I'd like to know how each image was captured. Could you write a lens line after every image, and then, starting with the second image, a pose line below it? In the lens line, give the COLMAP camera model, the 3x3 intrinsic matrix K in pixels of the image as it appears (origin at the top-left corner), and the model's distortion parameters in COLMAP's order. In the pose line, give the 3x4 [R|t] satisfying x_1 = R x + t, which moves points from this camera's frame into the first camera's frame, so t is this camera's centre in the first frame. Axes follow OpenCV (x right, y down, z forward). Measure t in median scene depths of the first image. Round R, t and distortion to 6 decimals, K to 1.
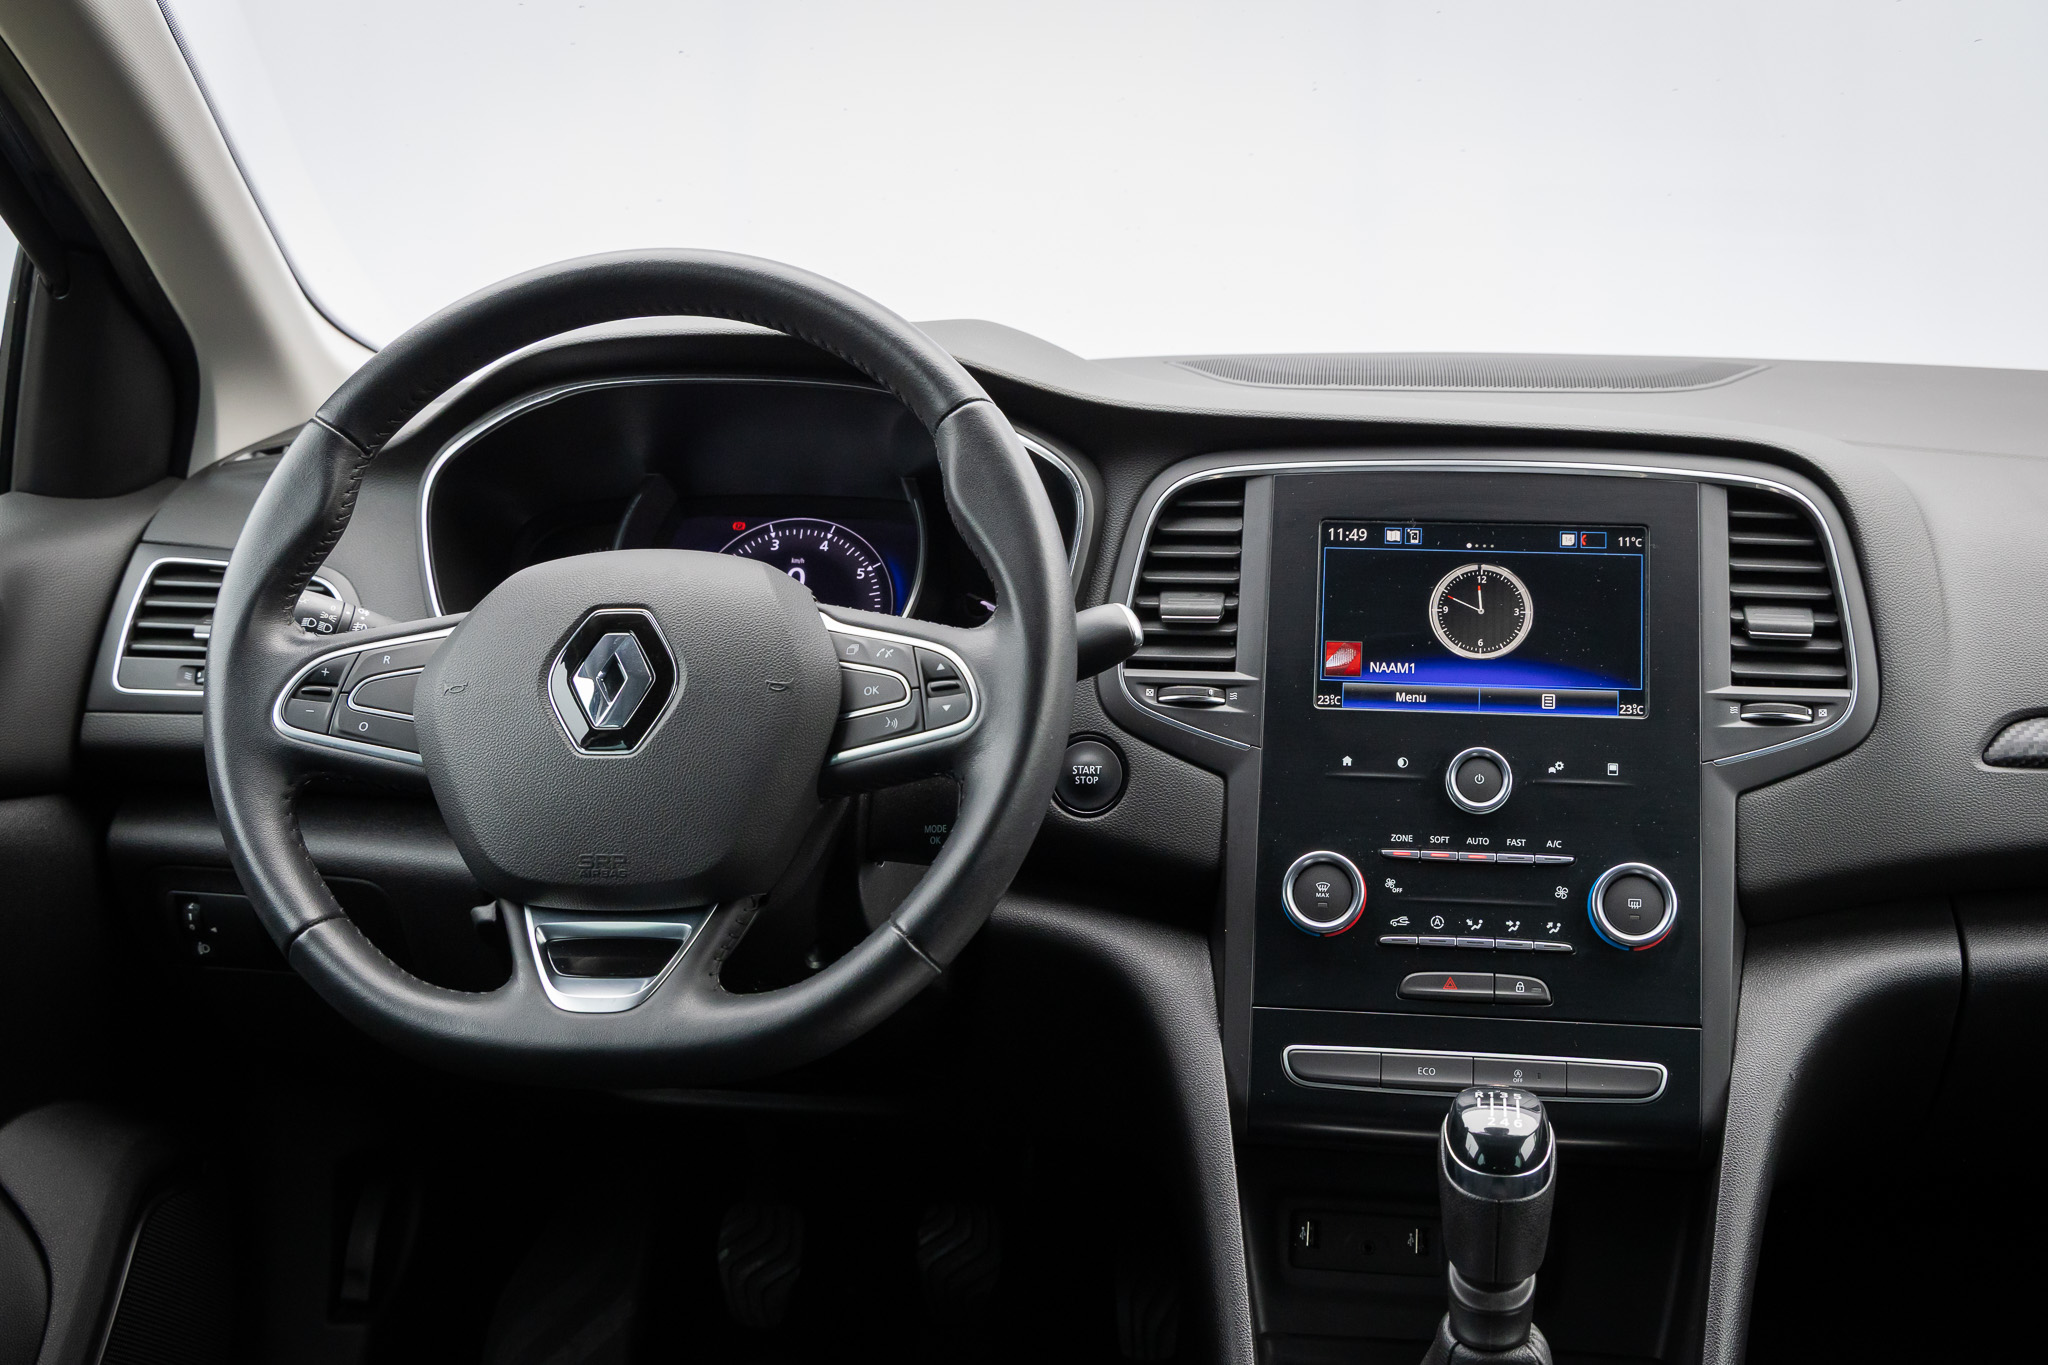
lens RADIAL K [[2460.3, 0, 1024.0], [0, 2460.3, 682.5], [0, 0, 1]] dist [0.003308, 0.034227]
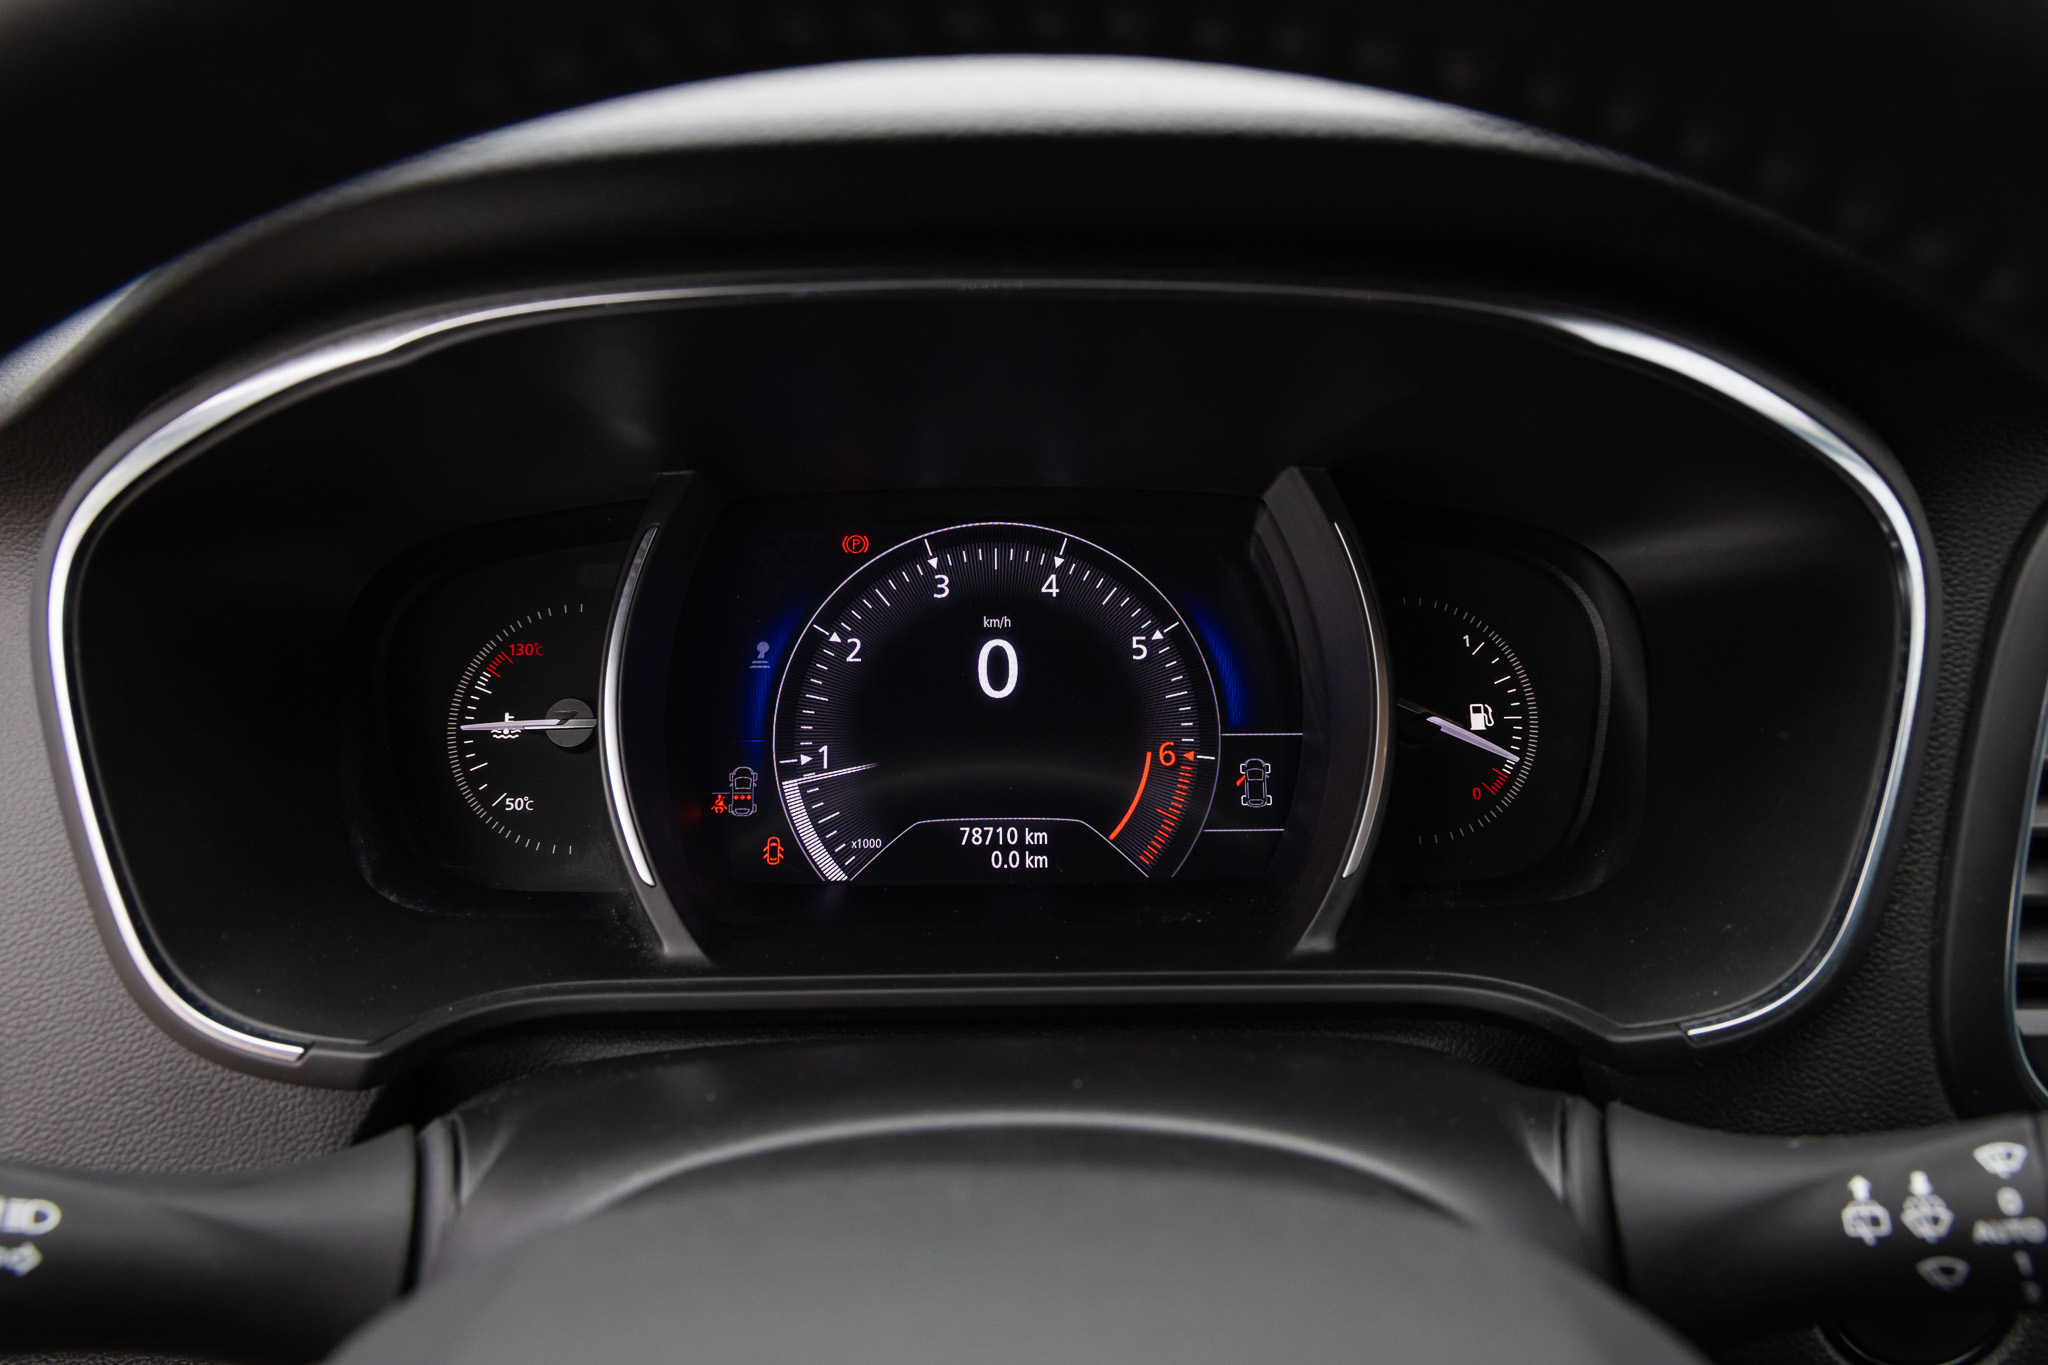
lens RADIAL K [[1611.1, 0, 1024.0], [0, 1611.1, 682.5], [0, 0, 1]] dist [-0.000961, -0.000573]
pose [[0.987081, -0.064674, 0.146587, -0.151124], [0.031338, 0.975170, 0.219227, -0.119747], [-0.157126, -0.211801, 0.964599, 0.807495]]
